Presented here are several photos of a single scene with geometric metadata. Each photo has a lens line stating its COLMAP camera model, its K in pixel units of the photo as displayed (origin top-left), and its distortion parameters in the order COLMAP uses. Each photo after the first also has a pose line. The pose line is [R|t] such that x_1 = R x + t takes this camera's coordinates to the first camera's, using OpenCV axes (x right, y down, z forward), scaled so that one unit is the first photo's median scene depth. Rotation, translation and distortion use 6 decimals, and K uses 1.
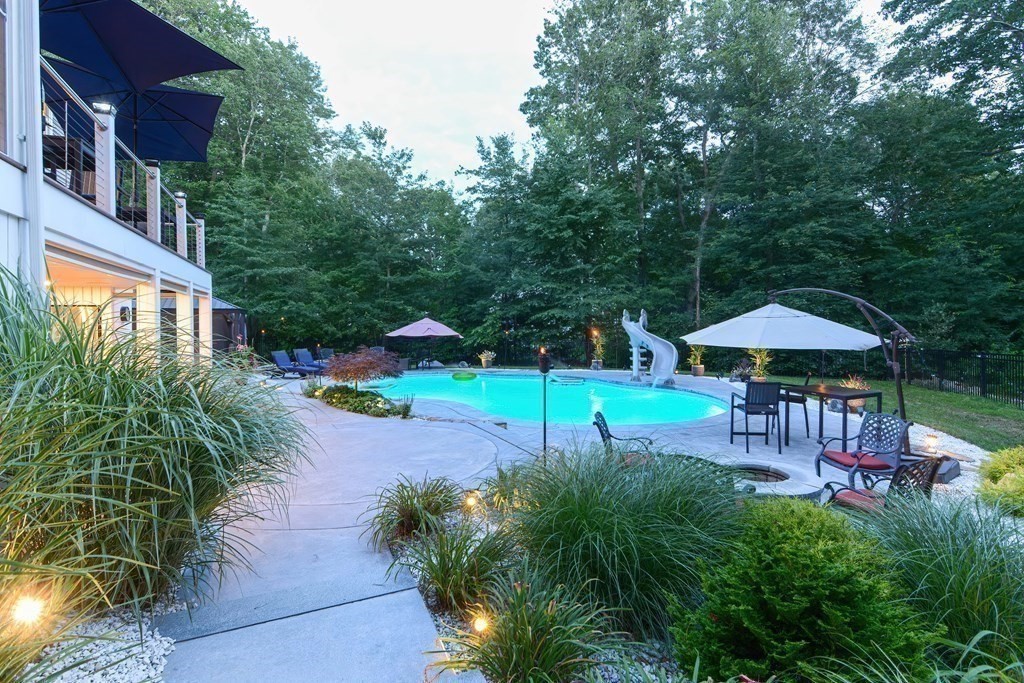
lens RADIAL K [[496.8, 0, 512.3], [0, 496.8, 335.6], [0, 0, 1]] dist [0.005808, -0.000141]
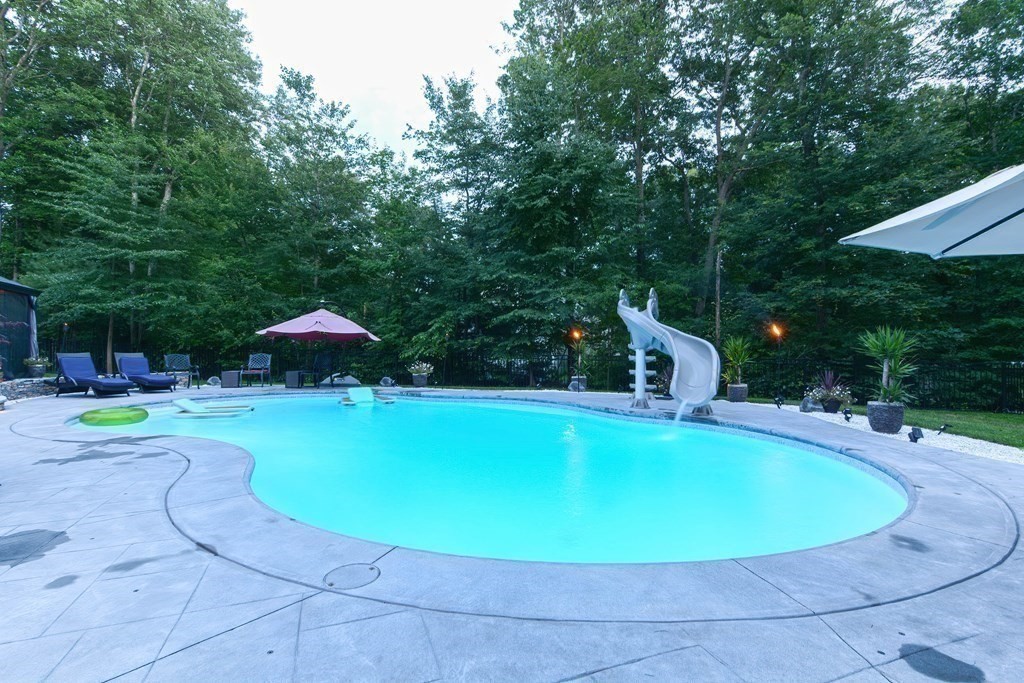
lens RADIAL K [[494.4, 0, 511.4], [0, 494.4, 356.4], [0, 0, 1]] dist [0.003612, 0.000379]
pose [[0.999790, 0.015890, 0.012963, 0.060806], [-0.015697, 0.999766, -0.014862, 0.028600], [-0.013196, 0.014656, 0.999806, 0.288889]]
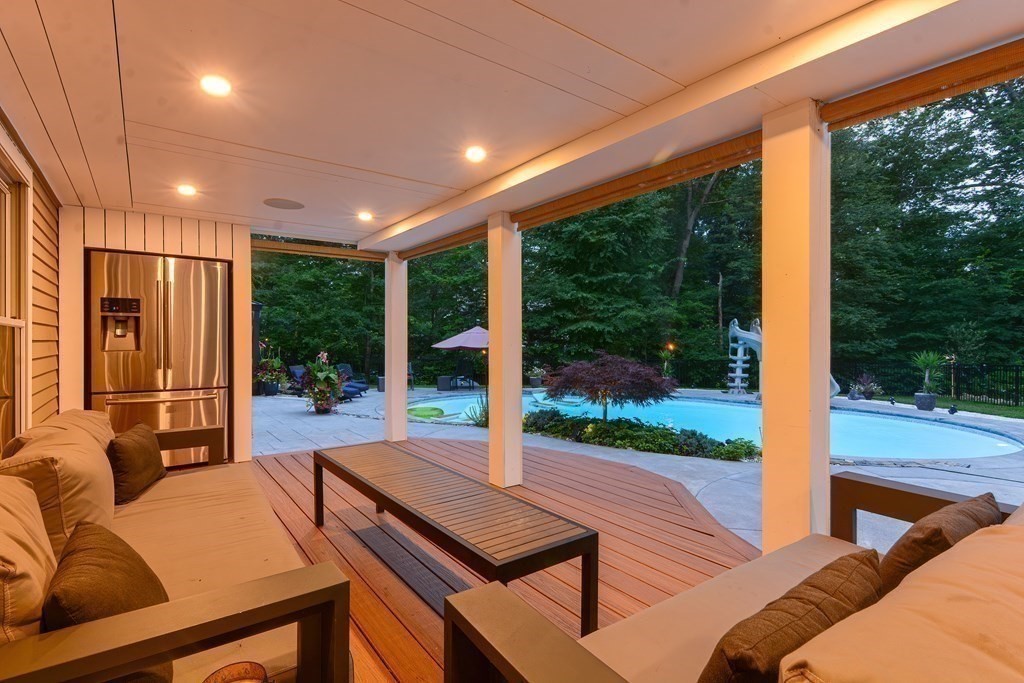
lens RADIAL K [[494.4, 0, 511.4], [0, 494.4, 356.4], [0, 0, 1]] dist [0.003612, 0.000379]
pose [[0.975965, 0.007143, 0.217811, -0.252987], [-0.006921, 0.999974, -0.001784, 0.012756], [-0.217819, 0.000233, 0.975989, 0.166755]]
